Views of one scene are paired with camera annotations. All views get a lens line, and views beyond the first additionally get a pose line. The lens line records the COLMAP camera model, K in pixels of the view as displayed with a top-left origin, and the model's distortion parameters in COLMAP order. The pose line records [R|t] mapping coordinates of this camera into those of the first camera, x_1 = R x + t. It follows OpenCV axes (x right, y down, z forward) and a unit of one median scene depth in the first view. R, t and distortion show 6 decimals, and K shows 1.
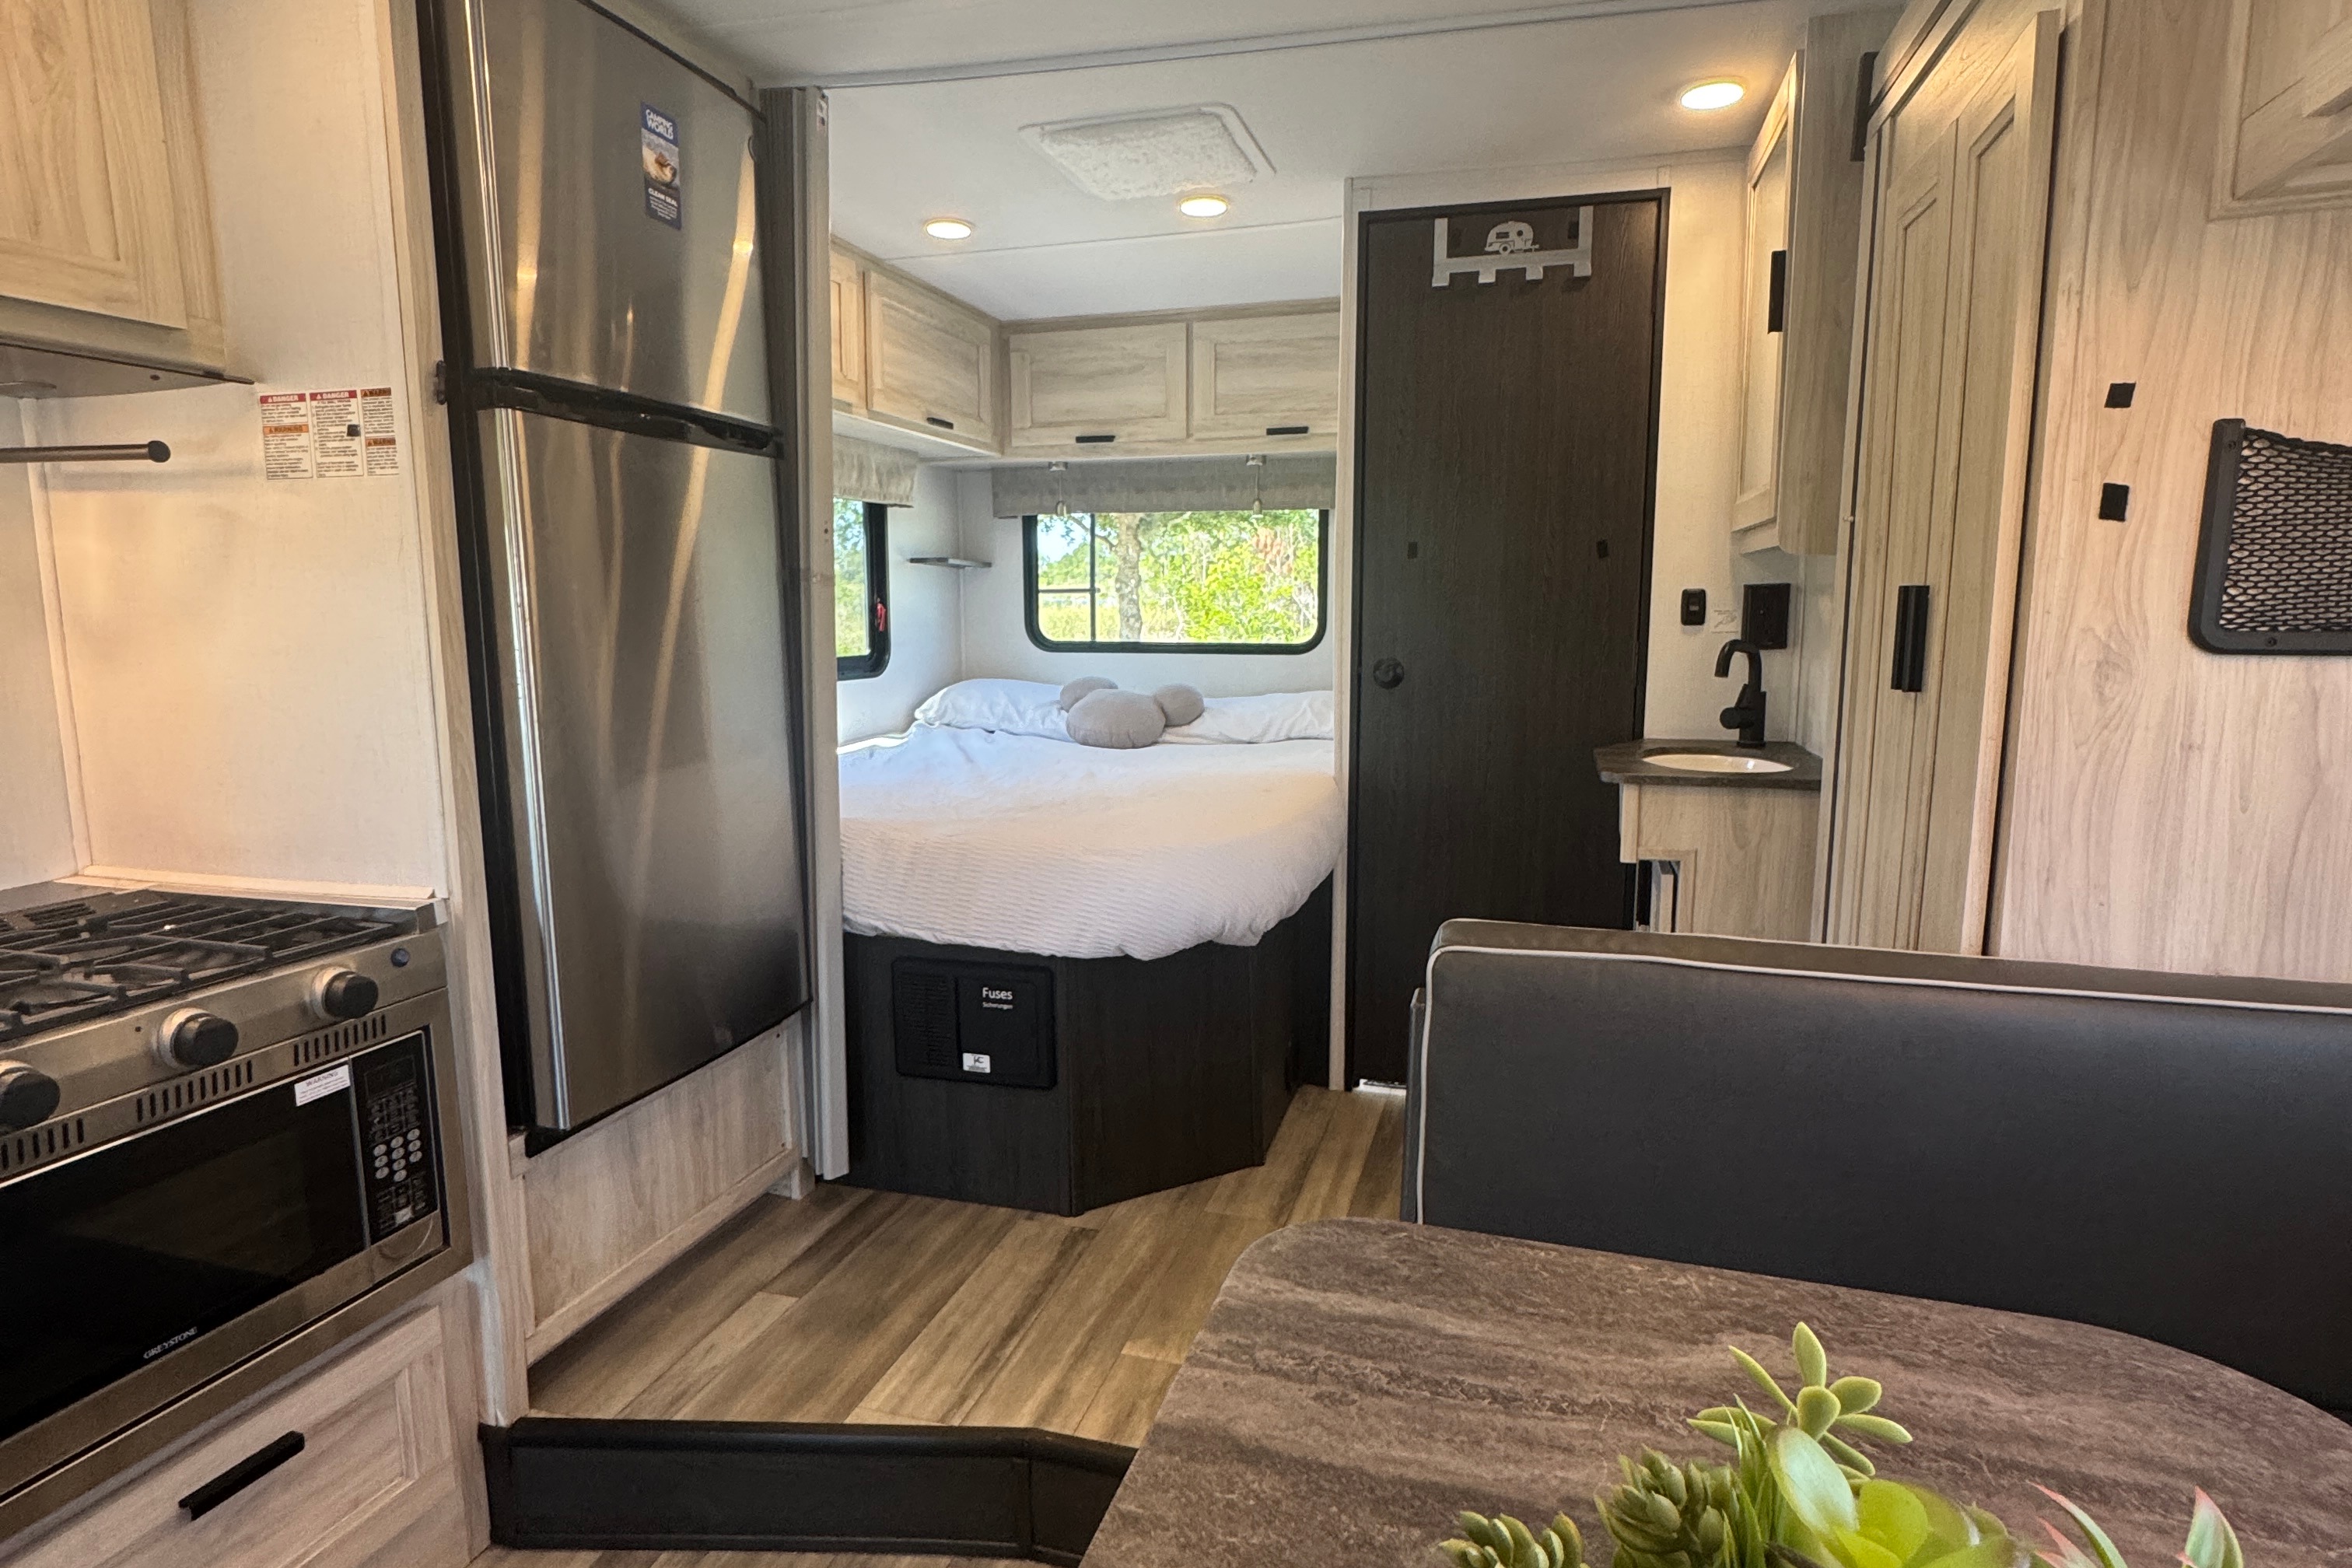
lens RADIAL K [[1257.6, 0, 1182.3], [0, 1257.6, 779.1], [0, 0, 1]] dist [-0.002165, -0.000802]
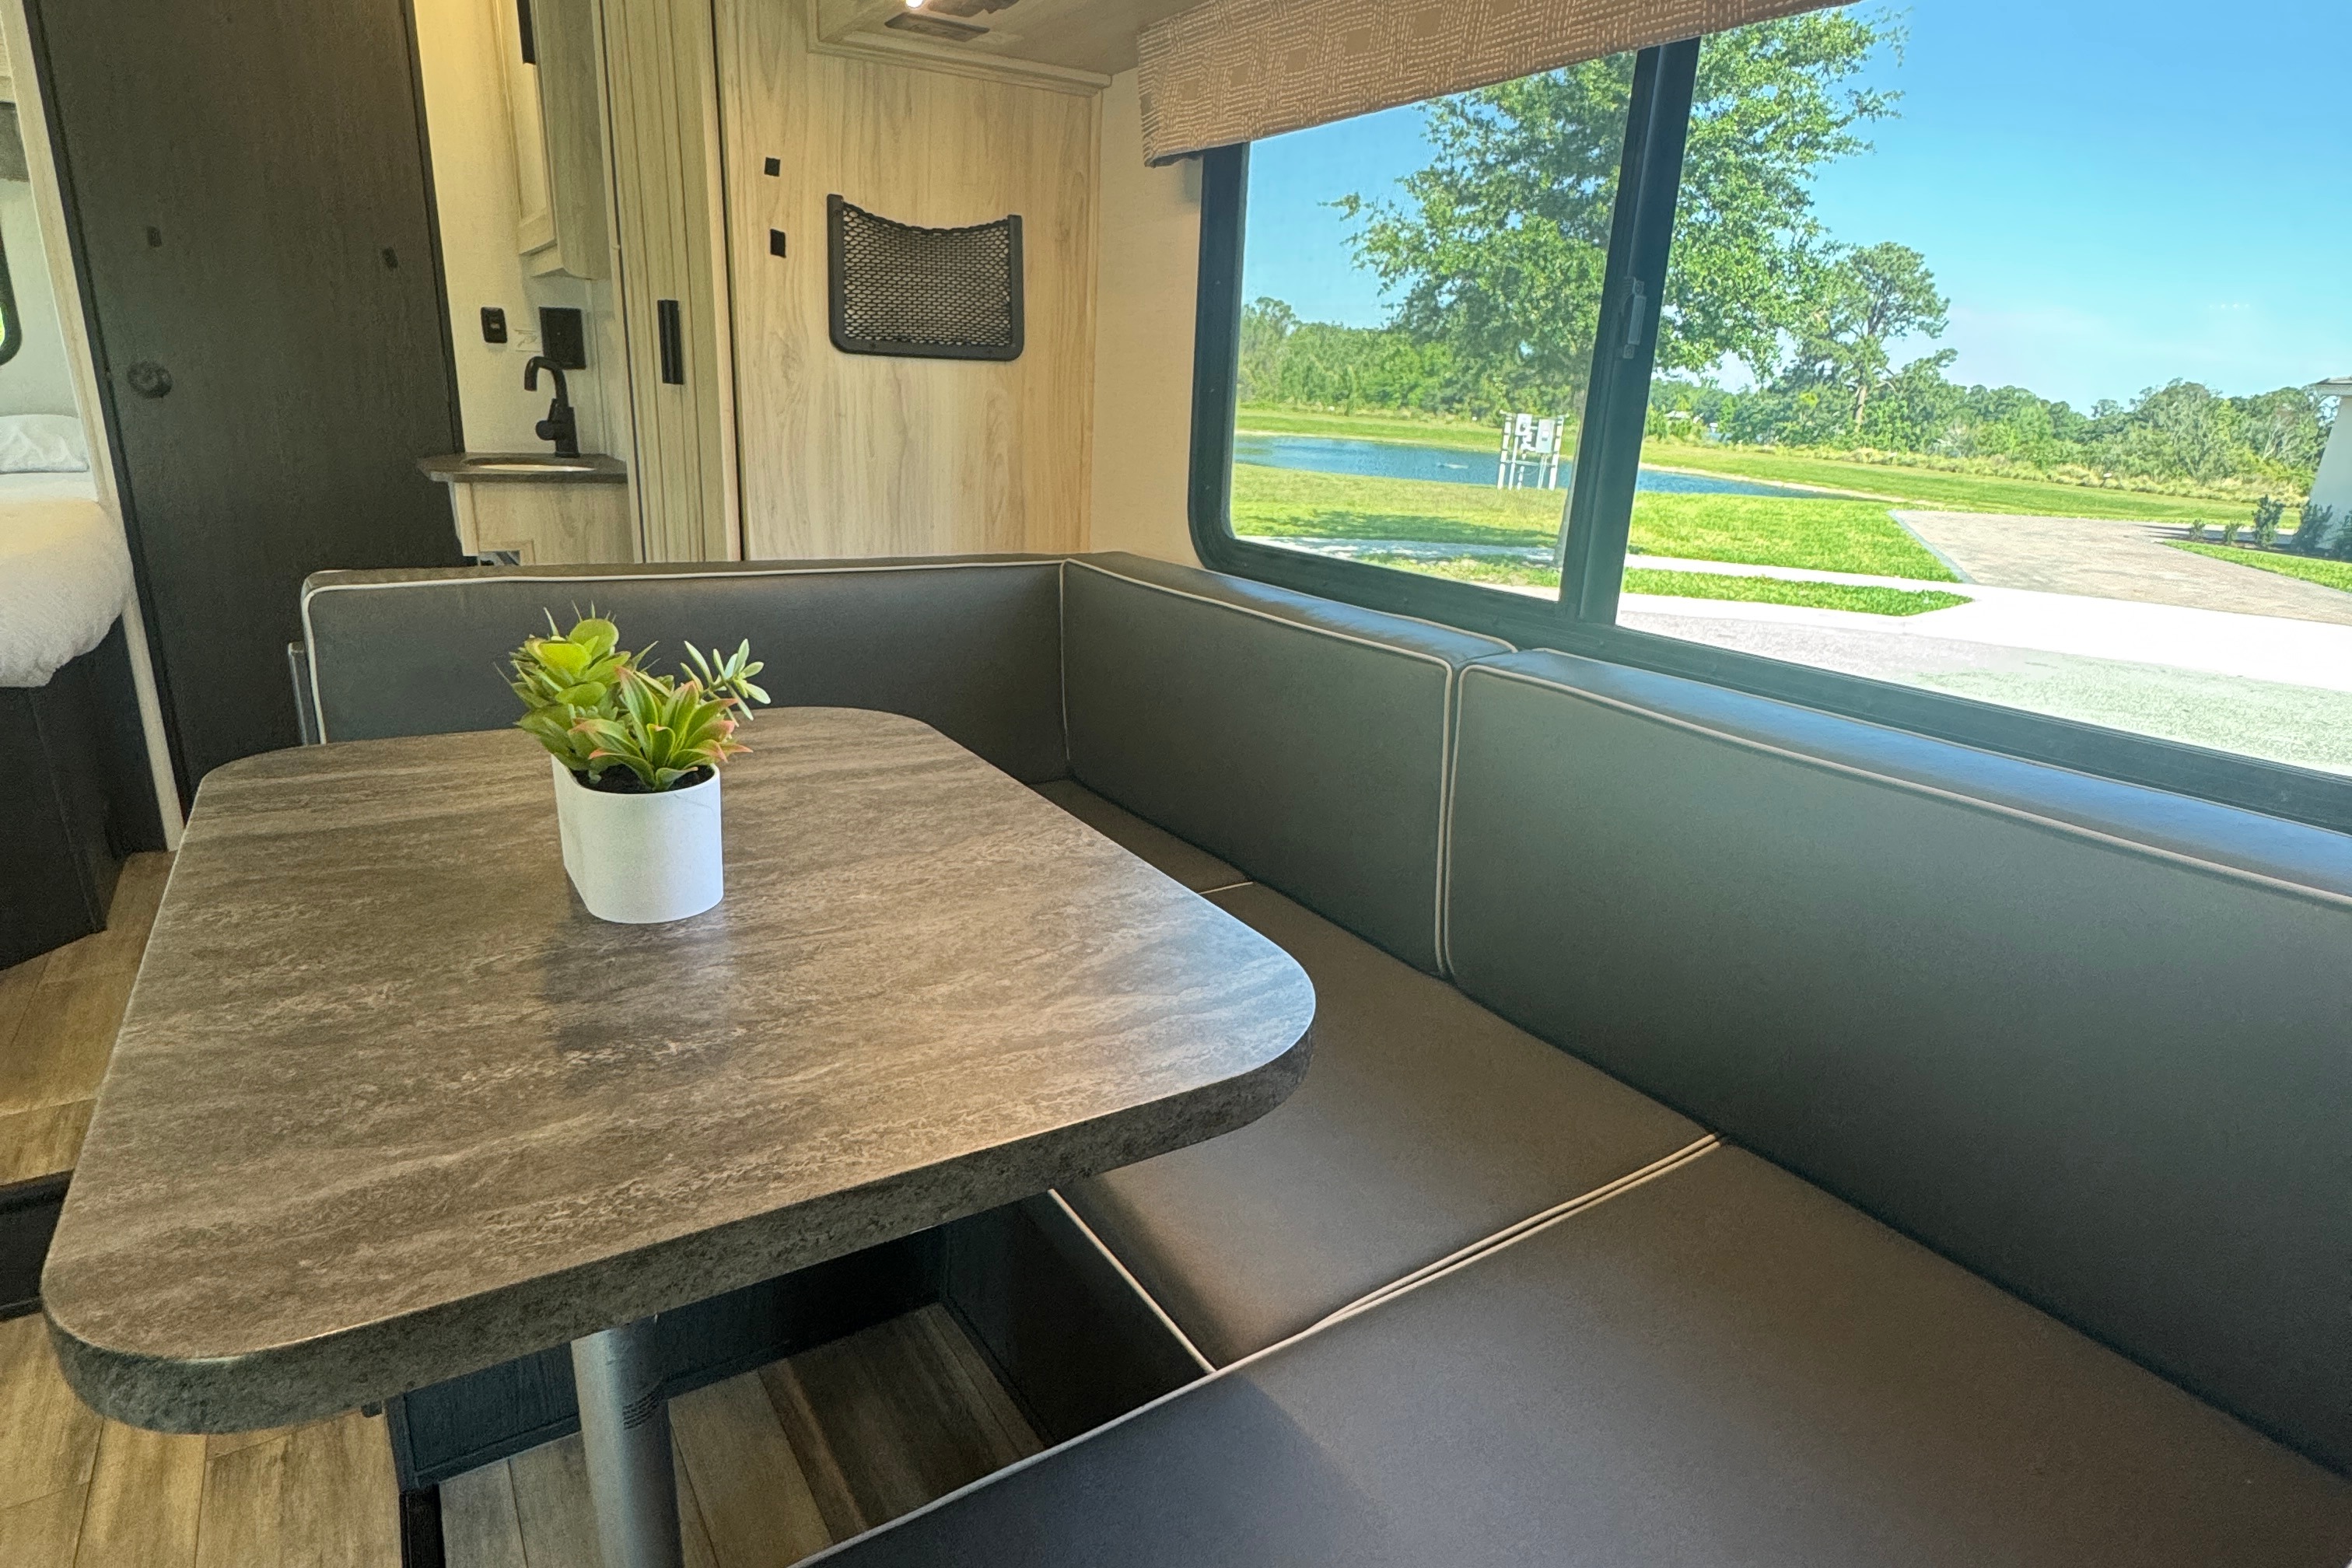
lens RADIAL K [[1250.8, 0, 1176.0], [0, 1250.8, 784.0], [0, 0, 1]] dist [-0.000926, -0.000089]
pose [[0.650943, -0.195084, 0.733632, -0.098397], [0.056579, 0.976195, 0.209384, 0.072204], [-0.757015, -0.094788, 0.646485, -0.224980]]
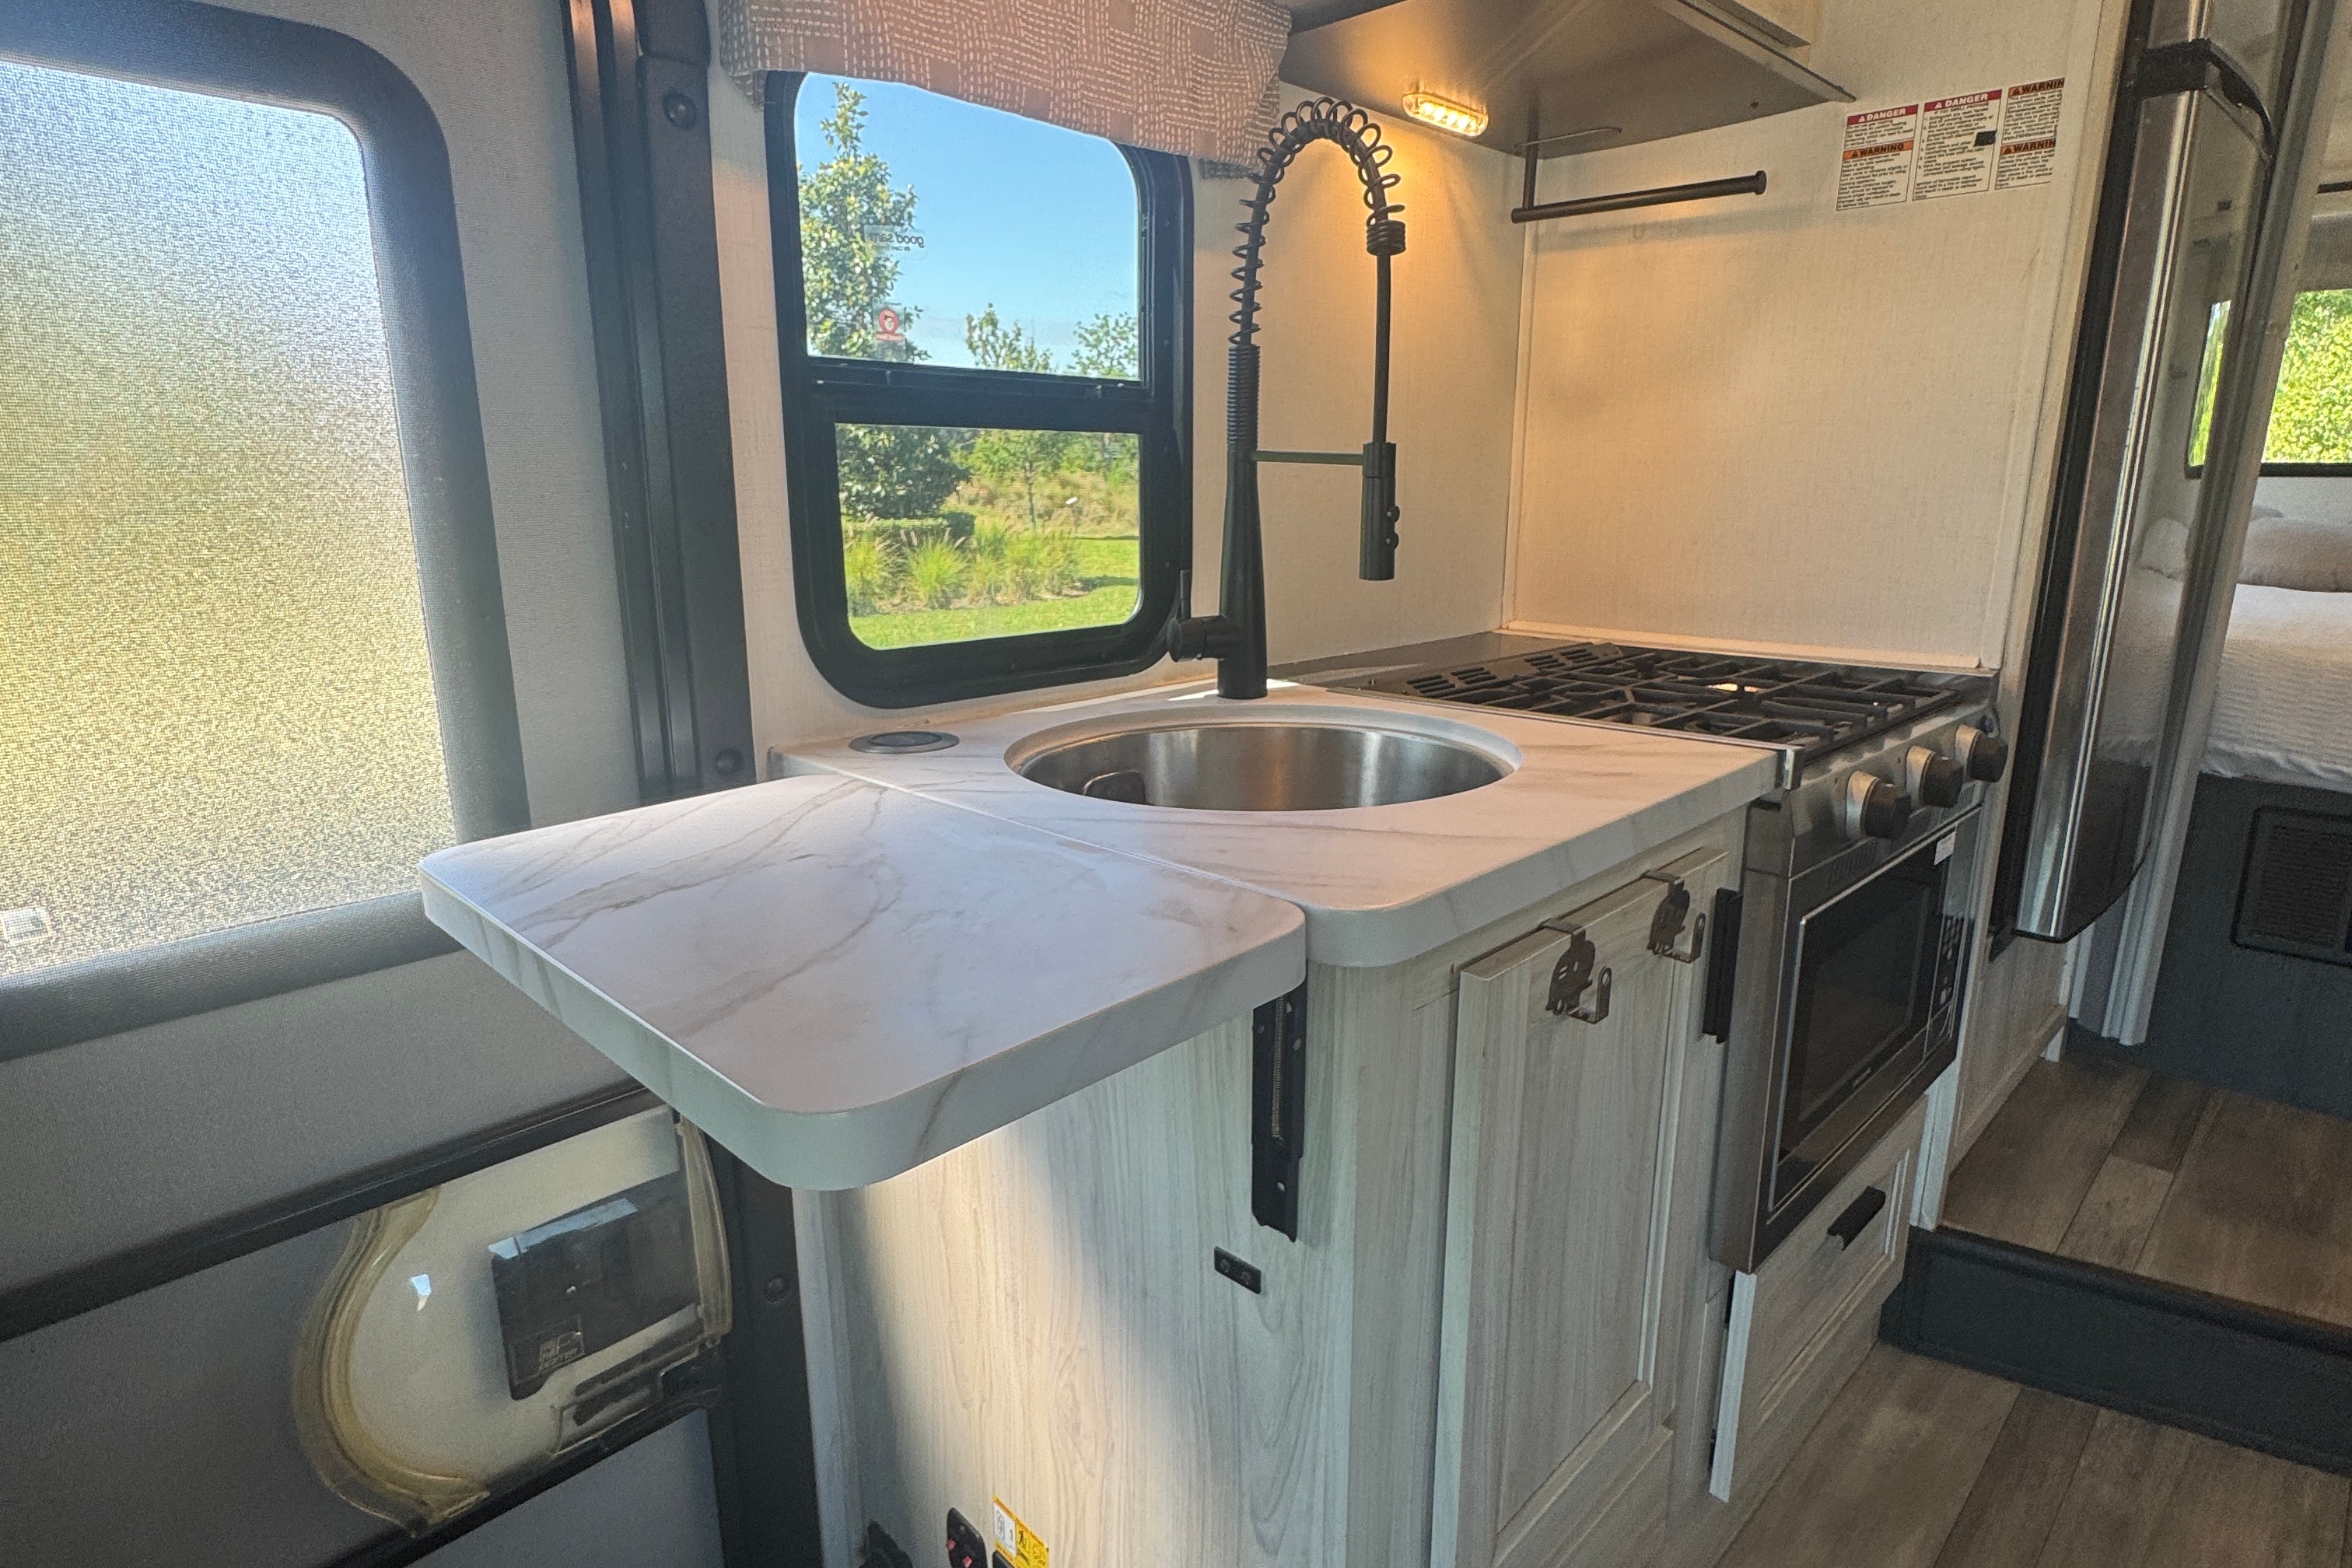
lens RADIAL K [[1262.7, 0, 1166.2], [0, 1262.7, 783.8], [0, 0, 1]] dist [-0.005310, -0.000235]
pose [[0.876370, 0.114322, -0.467874, -0.551766], [-0.065217, 0.990642, 0.119900, 0.087301], [0.477202, -0.074564, 0.875624, -0.081813]]
